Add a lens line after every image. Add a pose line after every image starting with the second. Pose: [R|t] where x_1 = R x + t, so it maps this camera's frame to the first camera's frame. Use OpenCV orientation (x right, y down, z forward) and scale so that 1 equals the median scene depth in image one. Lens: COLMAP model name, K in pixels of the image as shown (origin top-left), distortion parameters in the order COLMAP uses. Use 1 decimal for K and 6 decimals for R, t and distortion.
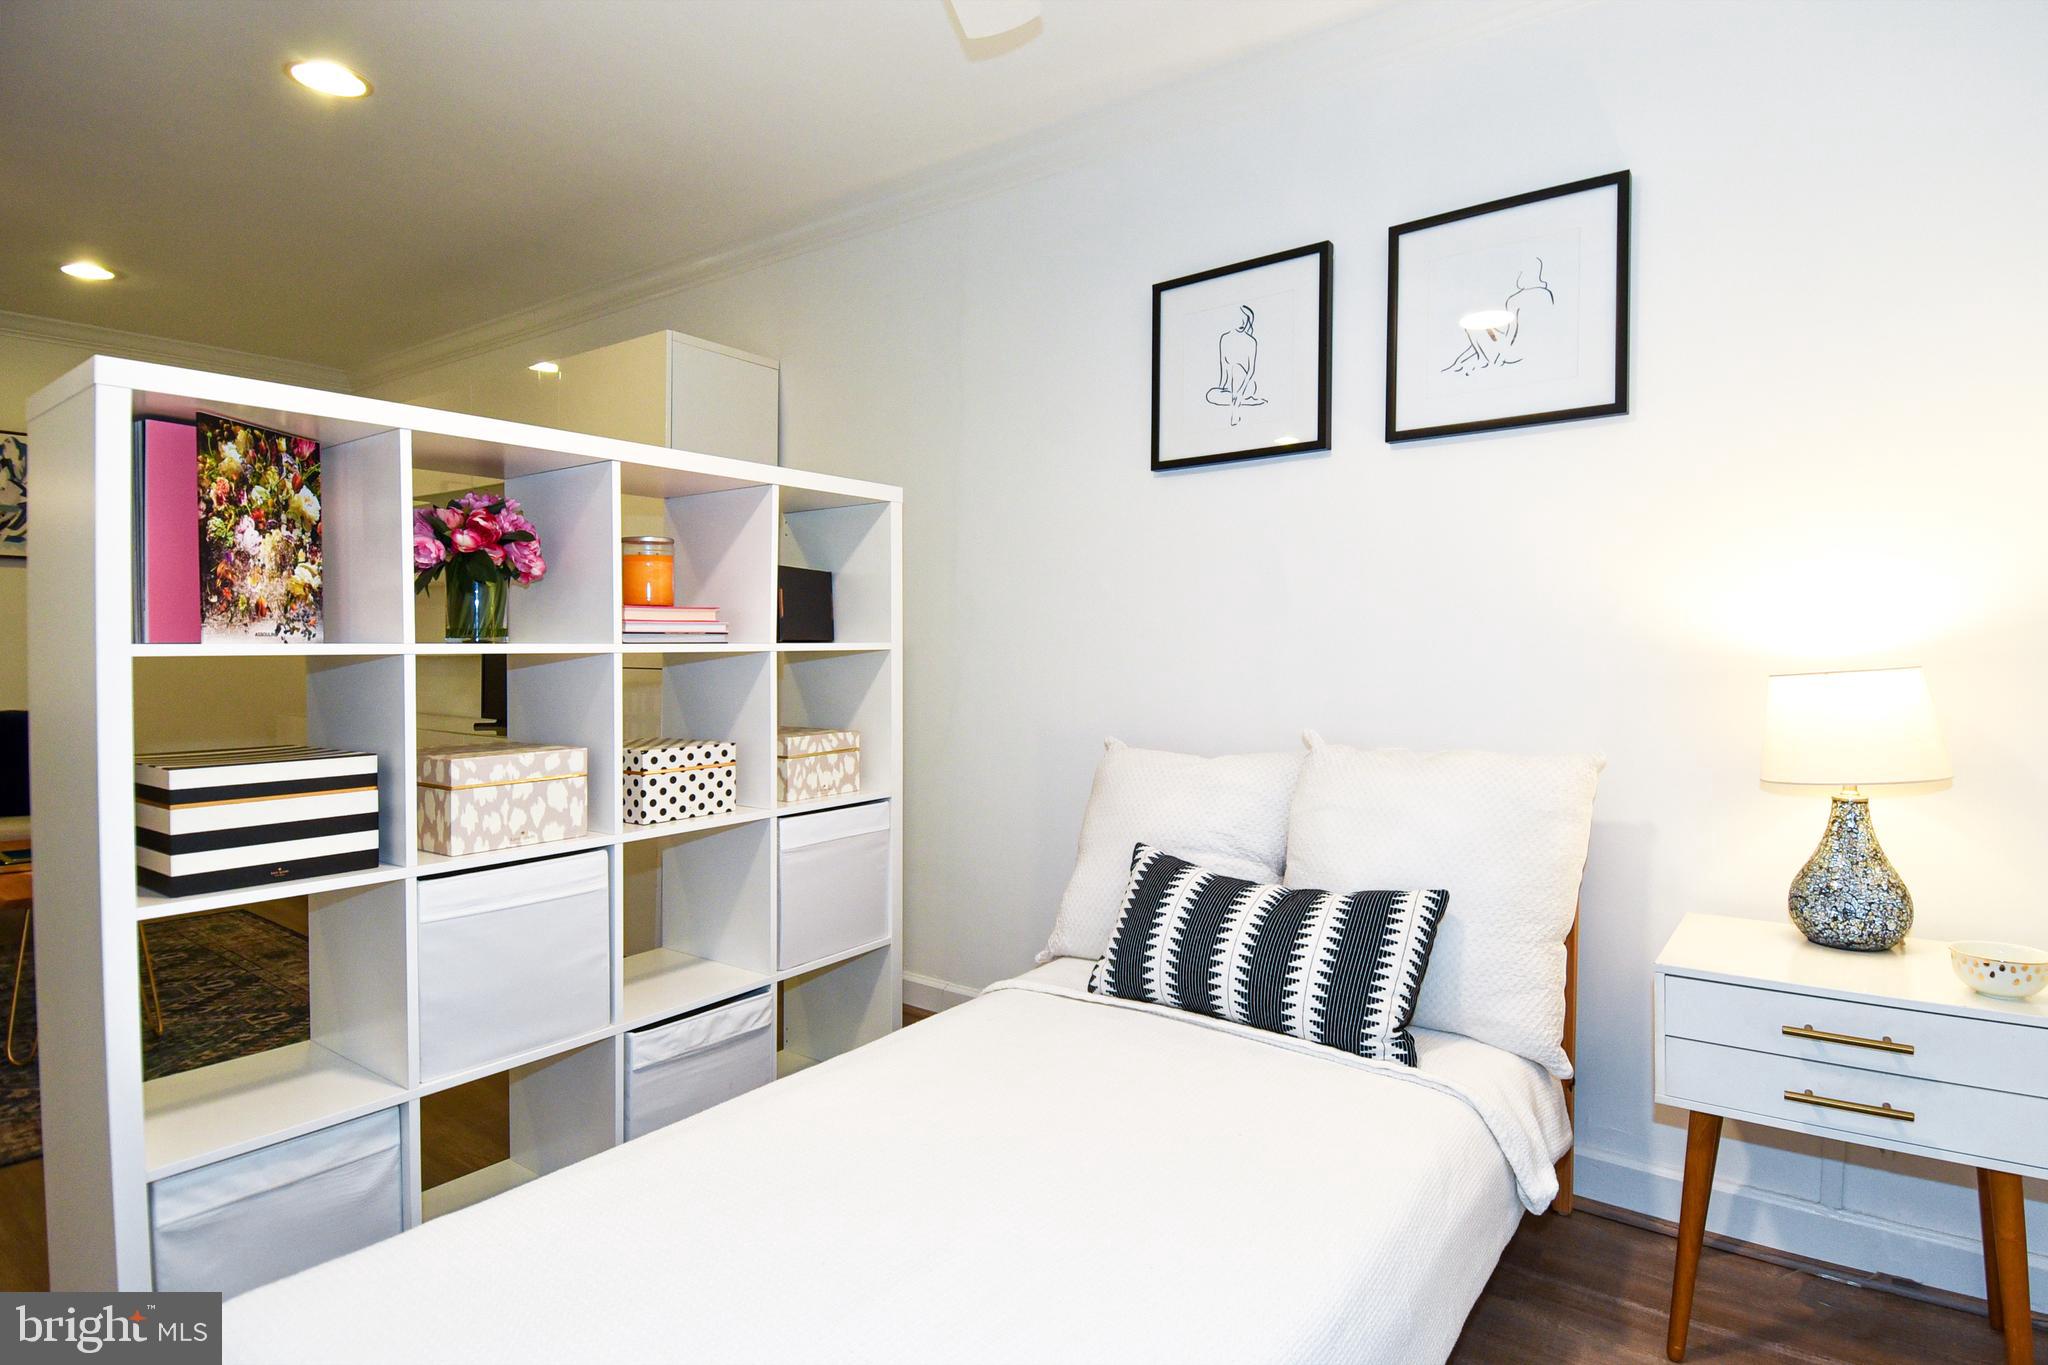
lens RADIAL K [[1054.0, 0, 1075.7], [0, 1054.0, 646.2], [0, 0, 1]] dist [0.060257, -0.048599]
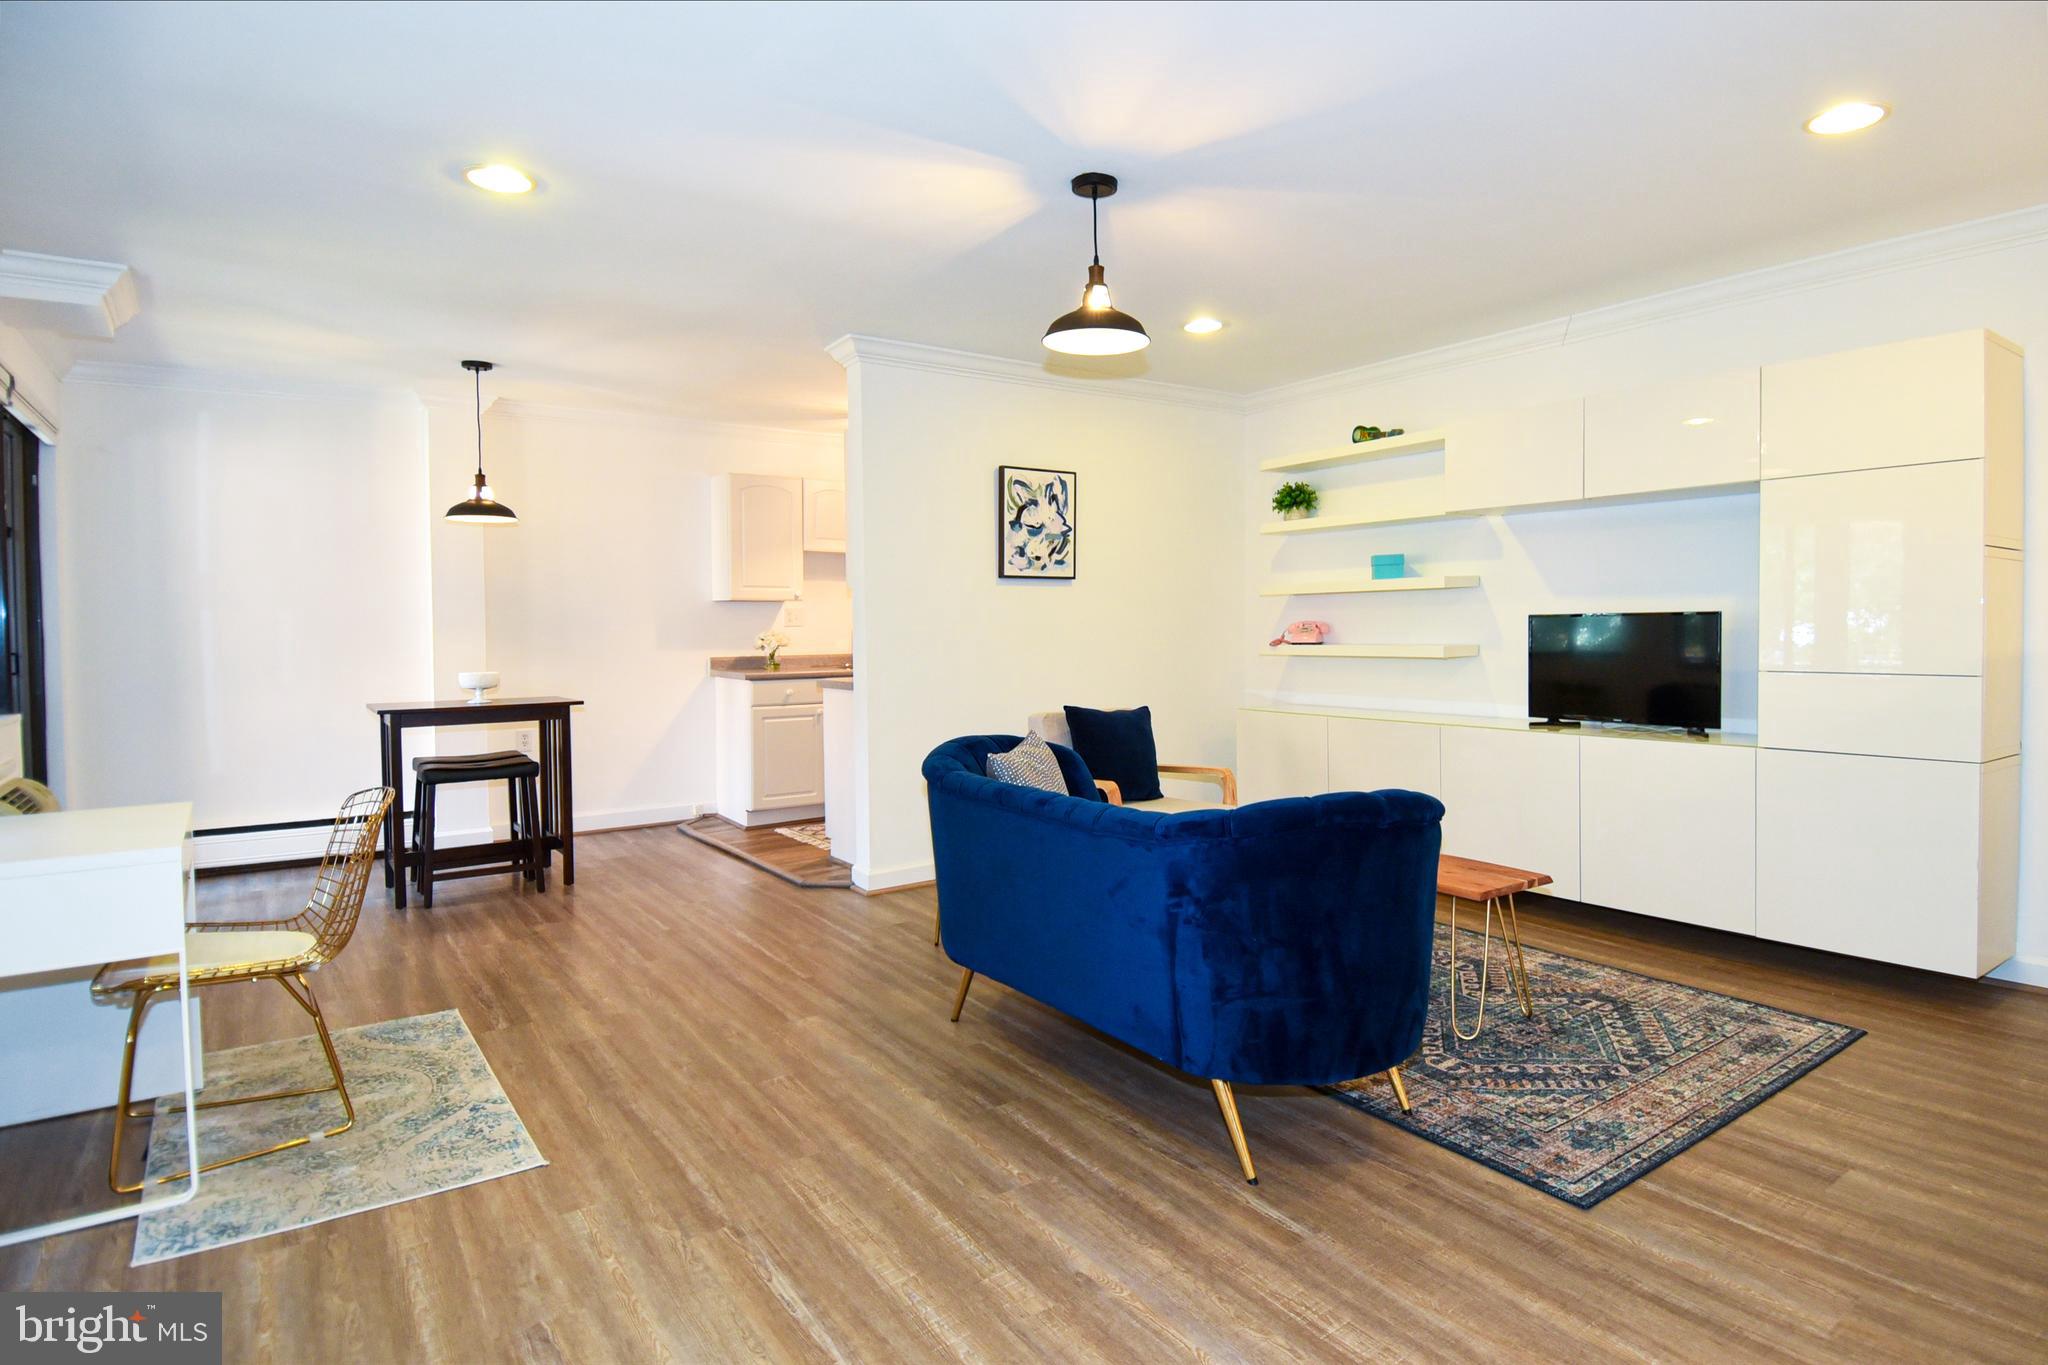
lens RADIAL K [[1075.9, 0, 1079.2], [0, 1075.9, 661.7], [0, 0, 1]] dist [0.063968, -0.054628]
pose [[0.955378, -0.012076, -0.295138, -0.795413], [0.024424, 0.998972, 0.038186, -0.046062], [0.294373, -0.043691, 0.954691, -0.161299]]
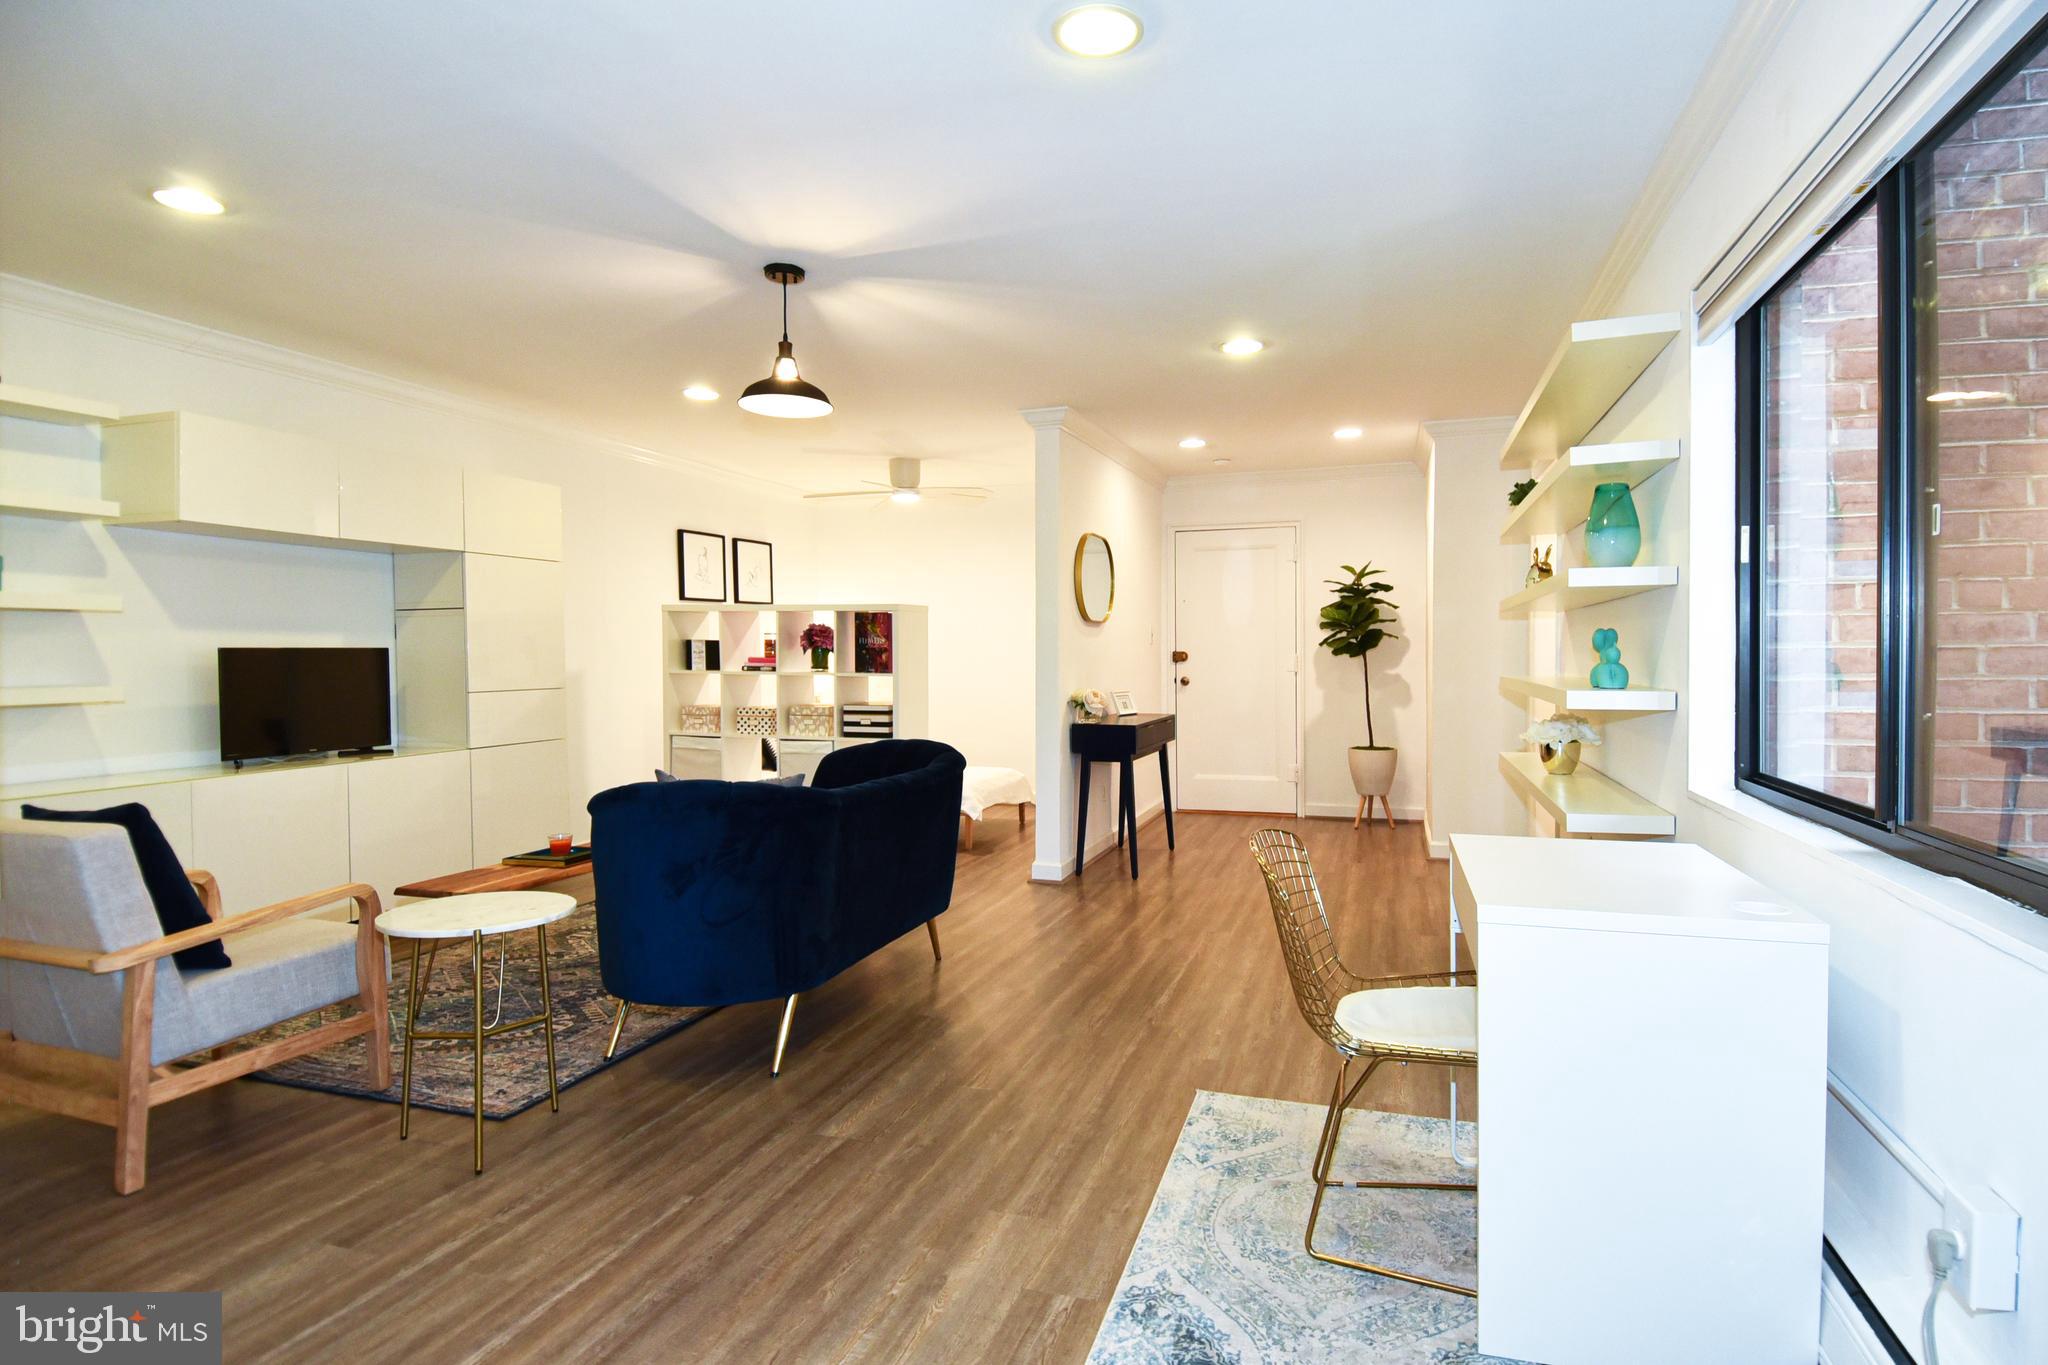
lens RADIAL K [[1116.8, 0, 1054.6], [0, 1116.8, 639.3], [0, 0, 1]] dist [0.069398, -0.074730]
pose [[-0.326141, 0.000757, 0.945321, -2.091550], [-0.004924, 0.999985, -0.002499, -0.049247], [-0.945308, -0.005470, -0.326133, 0.765474]]
